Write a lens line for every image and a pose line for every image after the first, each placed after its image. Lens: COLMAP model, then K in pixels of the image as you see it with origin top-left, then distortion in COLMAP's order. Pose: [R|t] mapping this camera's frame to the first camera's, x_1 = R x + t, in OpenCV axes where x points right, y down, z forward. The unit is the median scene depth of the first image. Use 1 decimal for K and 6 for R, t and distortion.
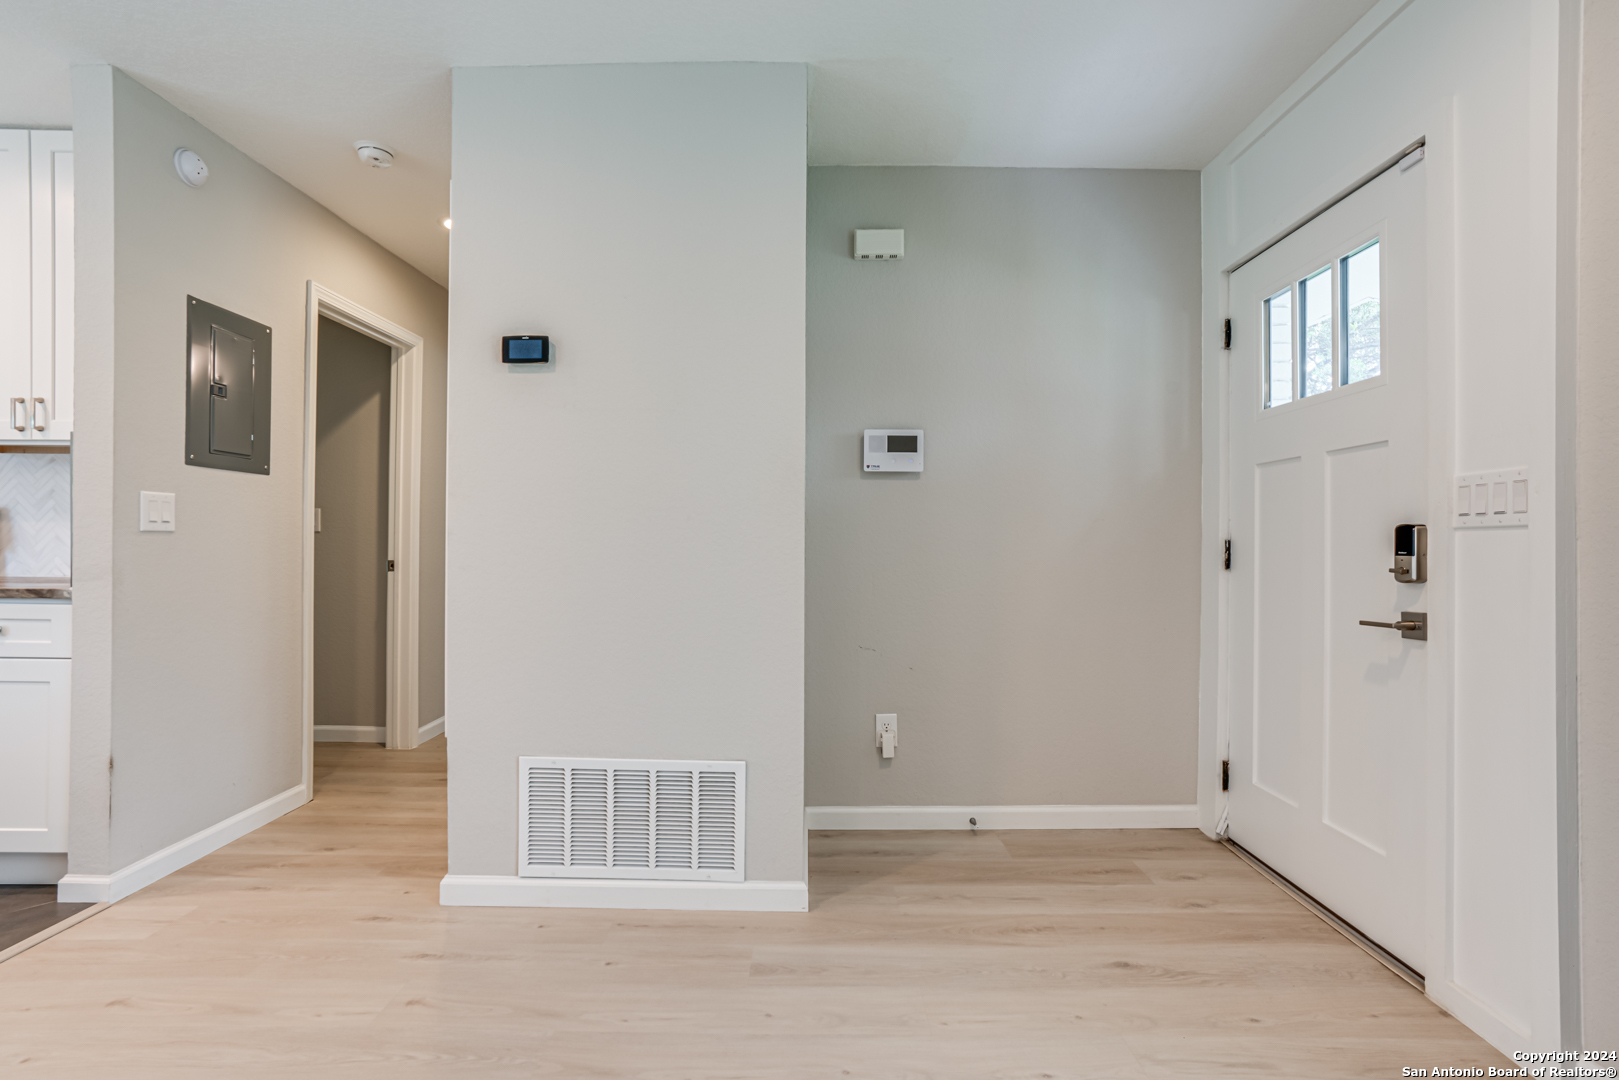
lens RADIAL K [[770.4, 0, 803.1], [0, 770.4, 540.8], [0, 0, 1]] dist [-0.051482, 0.027510]
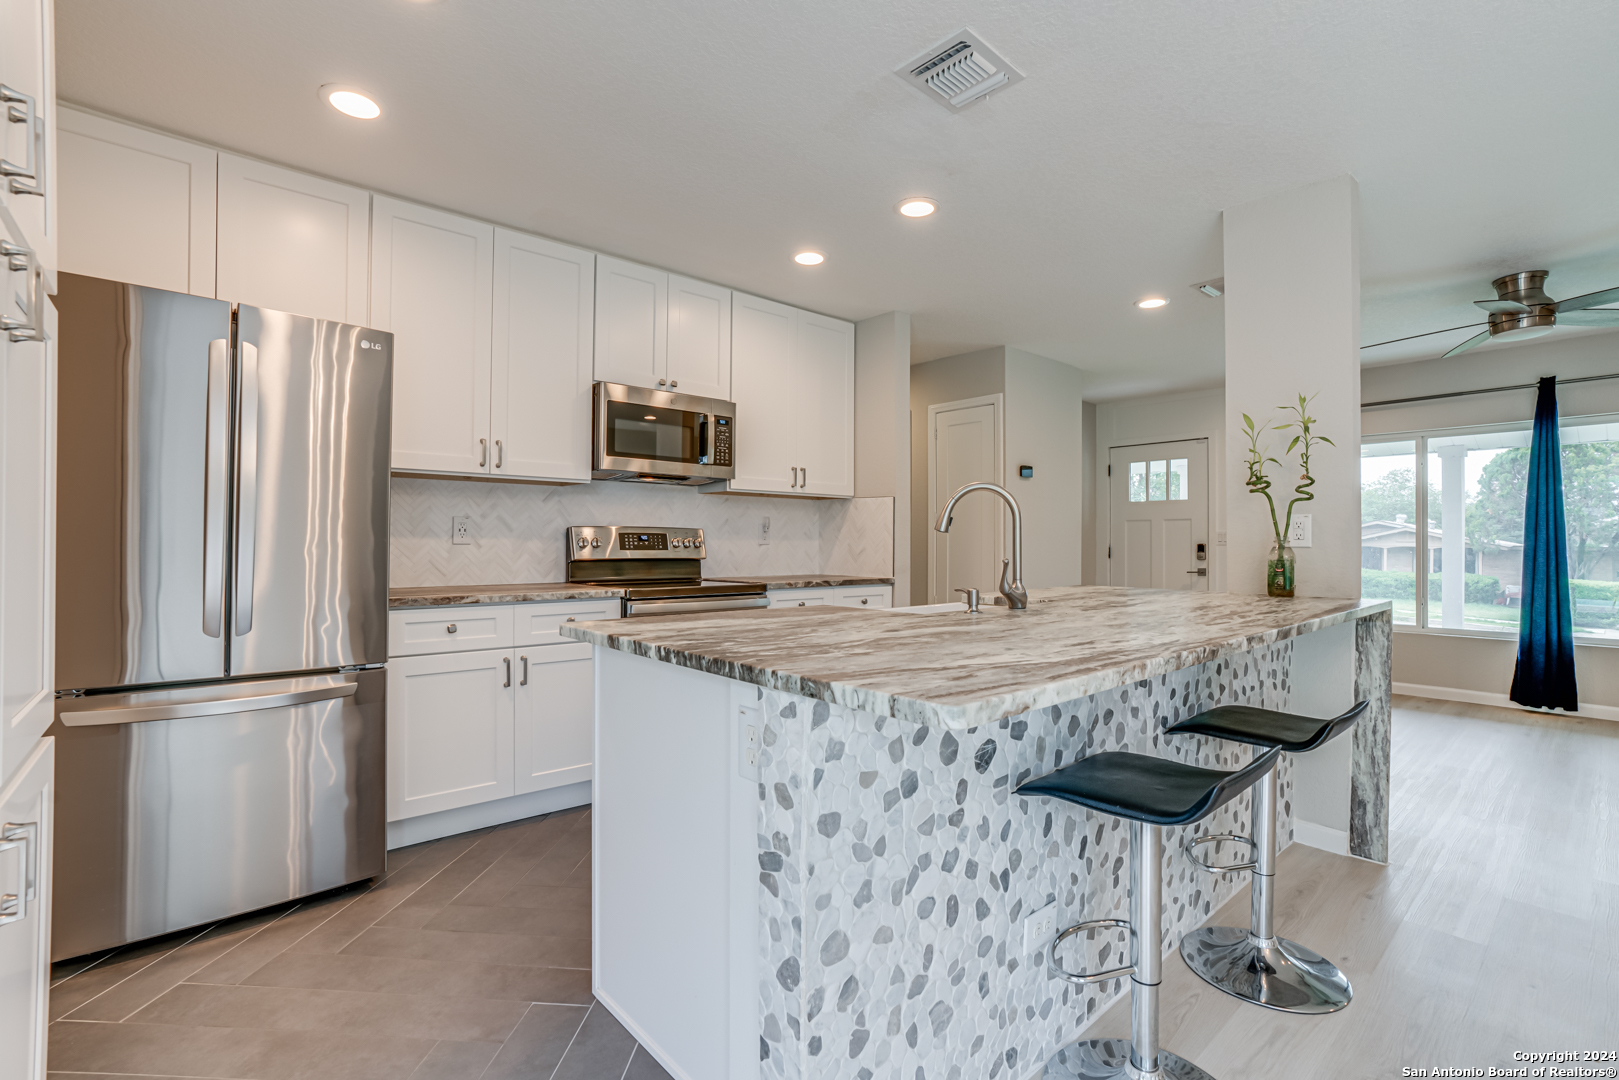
lens RADIAL K [[734.2, 0, 805.6], [0, 734.2, 540.9], [0, 0, 1]] dist [-0.051965, 0.024694]
pose [[0.745106, -0.001644, 0.666944, -2.397086], [-0.000105, 0.999997, 0.002581, -0.035990], [-0.666947, -0.001993, 0.745103, -0.259782]]
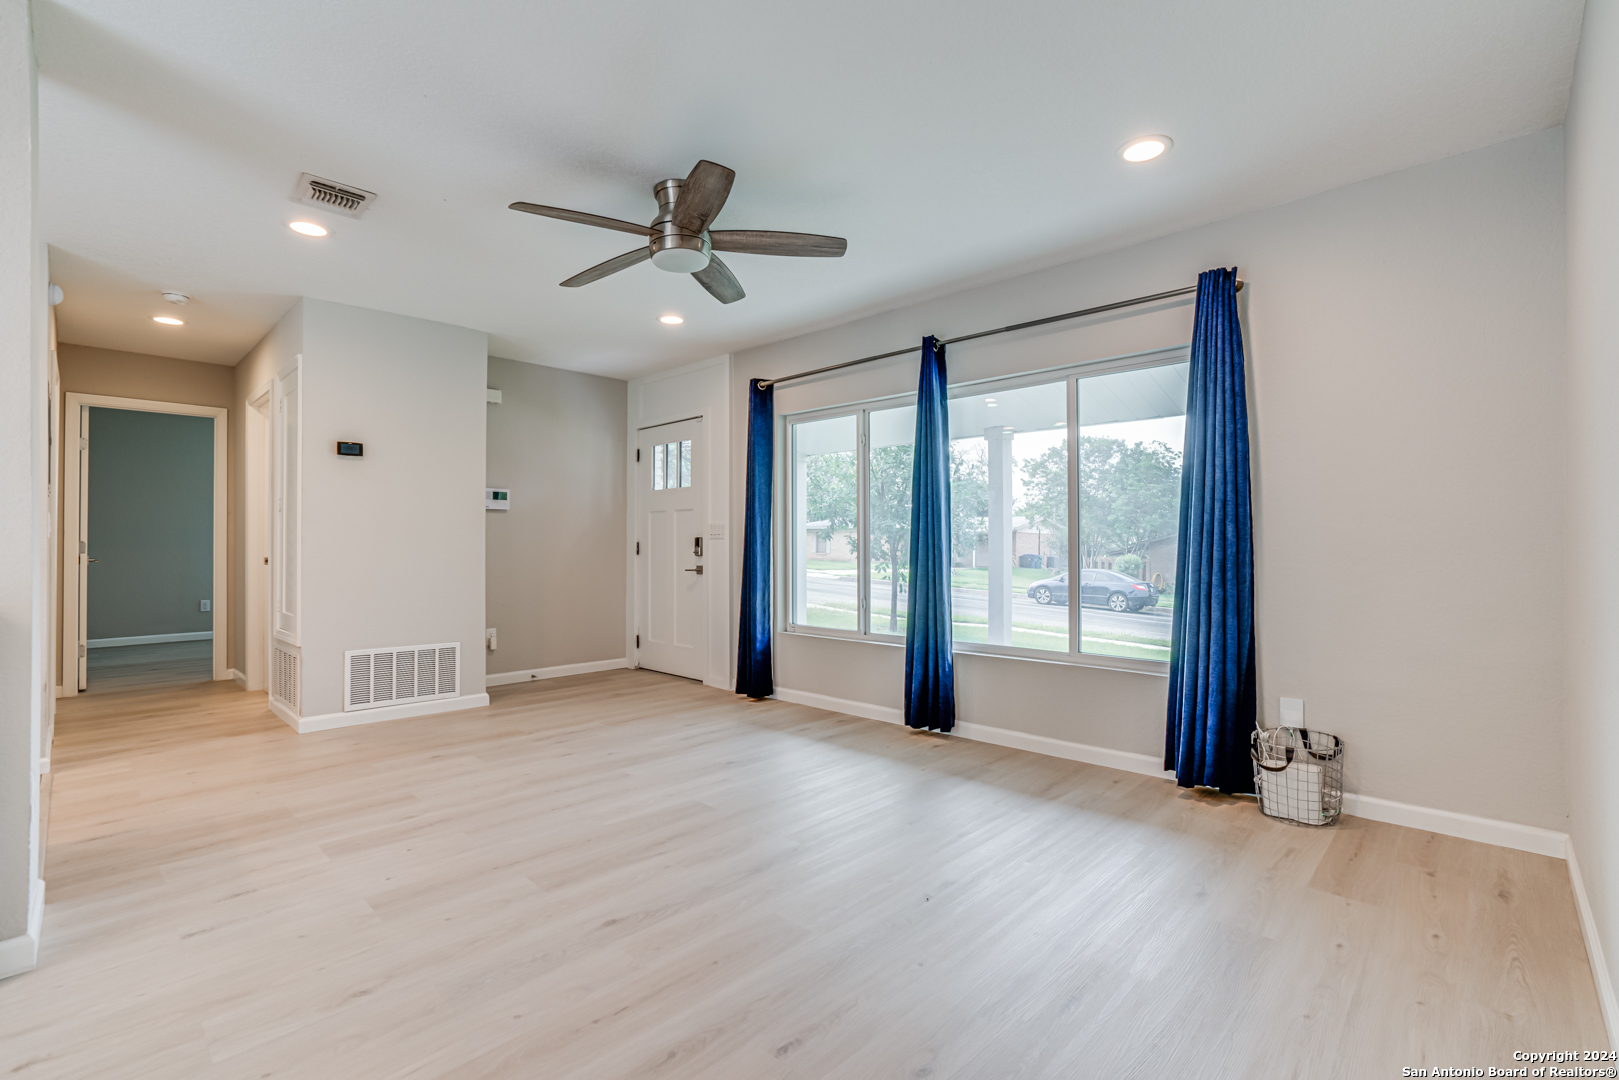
lens RADIAL K [[734.2, 0, 805.6], [0, 734.2, 540.9], [0, 0, 1]] dist [-0.051965, 0.024694]
pose [[0.689197, -0.001070, 0.724573, -0.905034], [0.002160, 0.999998, -0.000577, -0.003805], [-0.724571, 0.001963, 0.689197, -1.174671]]
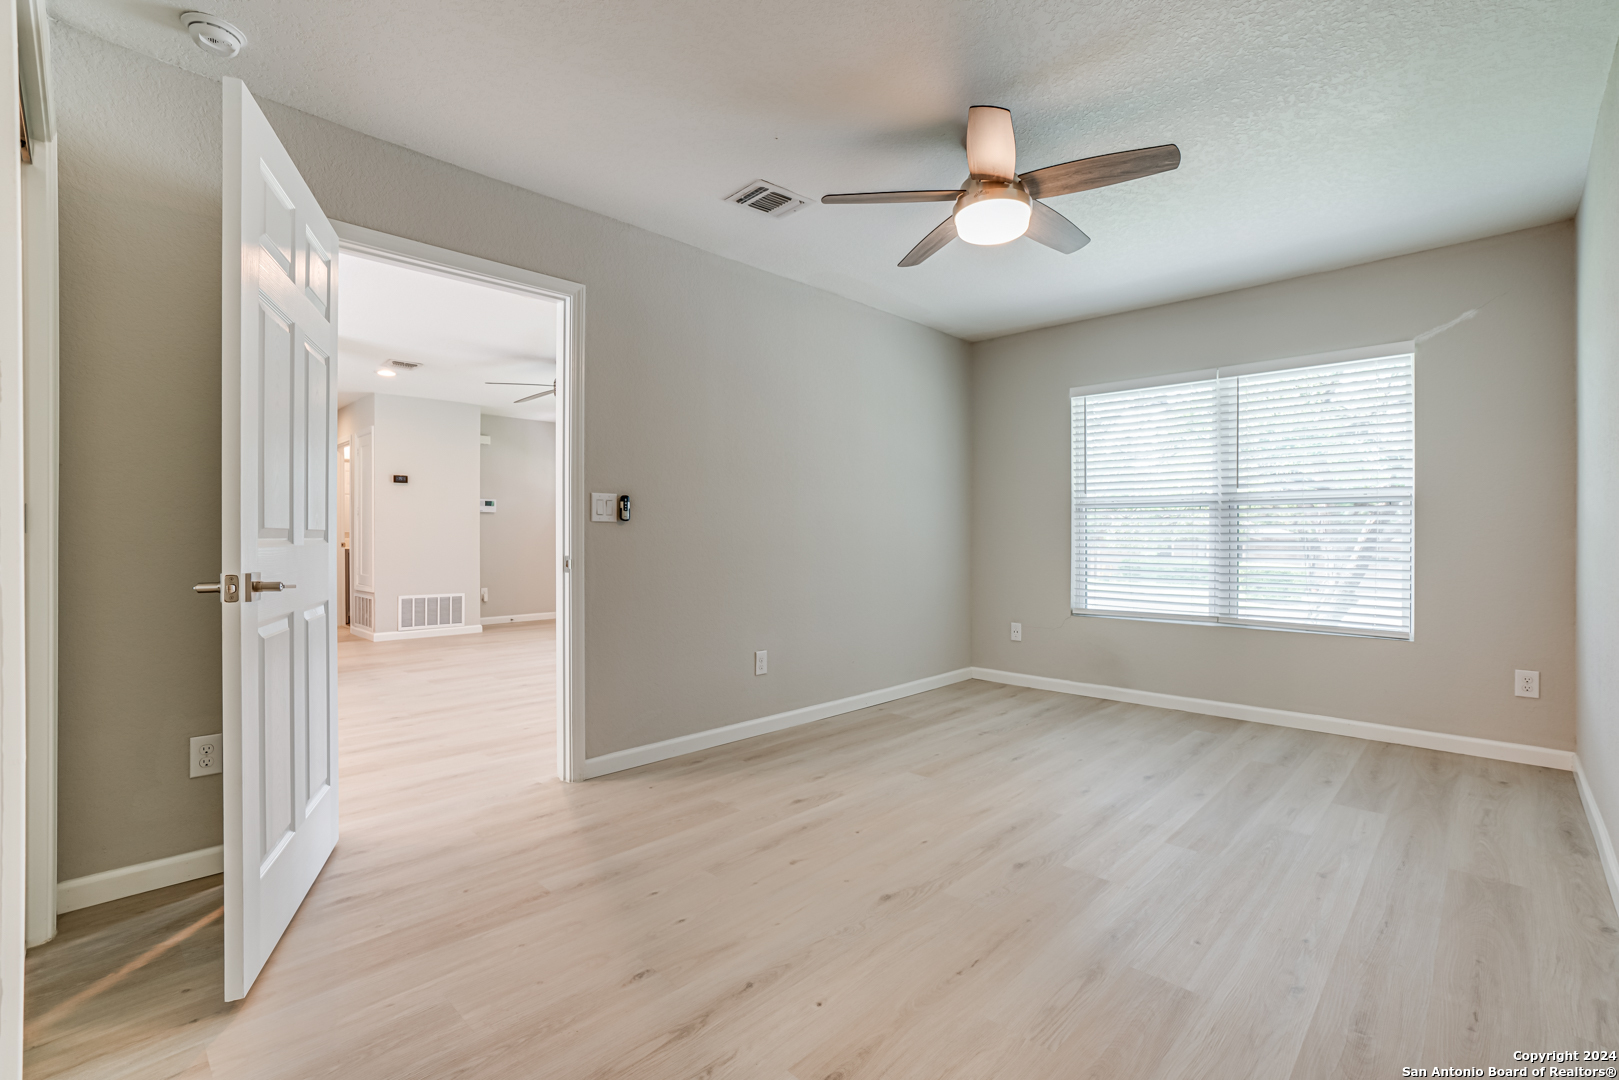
lens RADIAL K [[734.2, 0, 805.6], [0, 734.2, 540.9], [0, 0, 1]] dist [-0.051965, 0.024694]
pose [[0.690398, -0.010229, 0.723357, -1.464086], [0.001917, 0.999922, 0.012310, -0.006422], [-0.723427, -0.007112, 0.690364, -2.595209]]
